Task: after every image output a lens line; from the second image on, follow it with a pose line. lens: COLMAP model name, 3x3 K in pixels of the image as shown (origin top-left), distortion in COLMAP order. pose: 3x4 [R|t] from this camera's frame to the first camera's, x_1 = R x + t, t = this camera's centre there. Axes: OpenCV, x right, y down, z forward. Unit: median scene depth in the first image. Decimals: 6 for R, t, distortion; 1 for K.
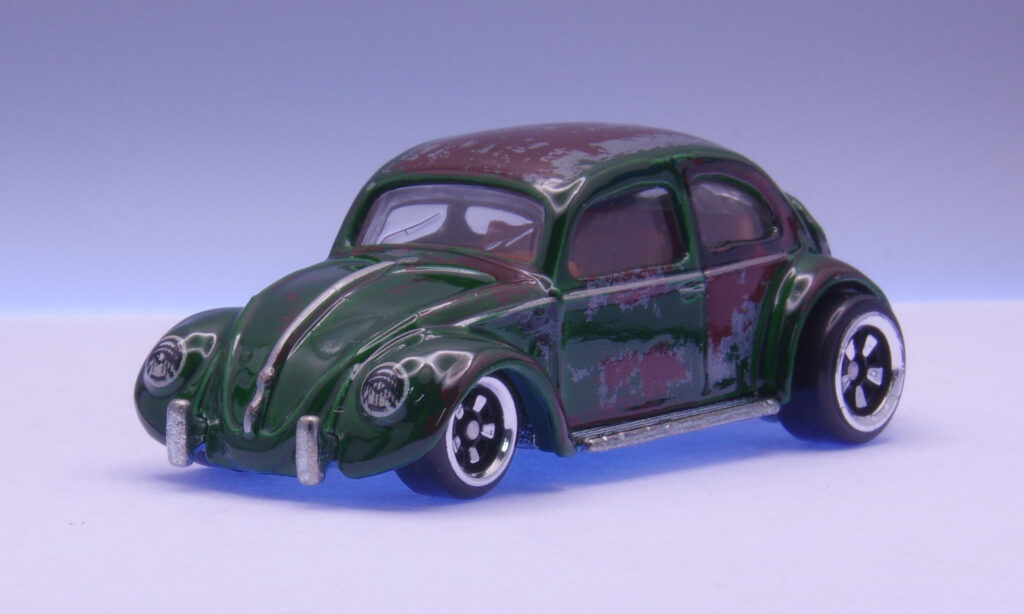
lens RADIAL K [[3390.4, 0, 512.7], [0, 3390.4, 307.3], [0, 0, 1]] dist [0.835786, 0.000000]
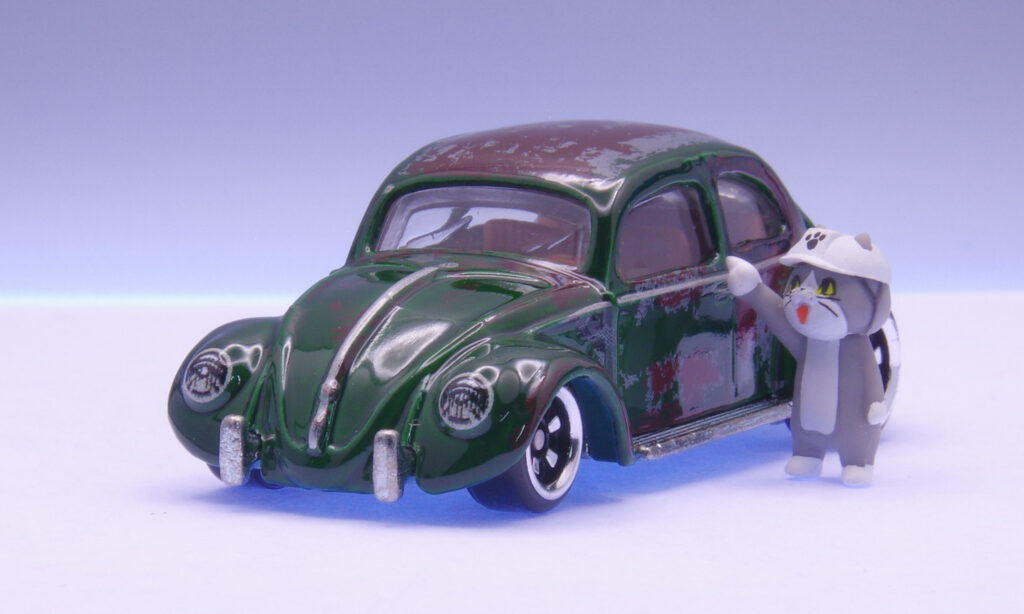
lens RADIAL K [[3390.4, 0, 514.4], [0, 3390.4, 307.7], [0, 0, 1]] dist [0.835786, 0.000000]
pose [[0.989931, -0.017383, 0.140482, -0.149129], [0.016954, 0.999847, 0.004251, -0.005679], [-0.140534, -0.001826, 0.990074, 0.043264]]
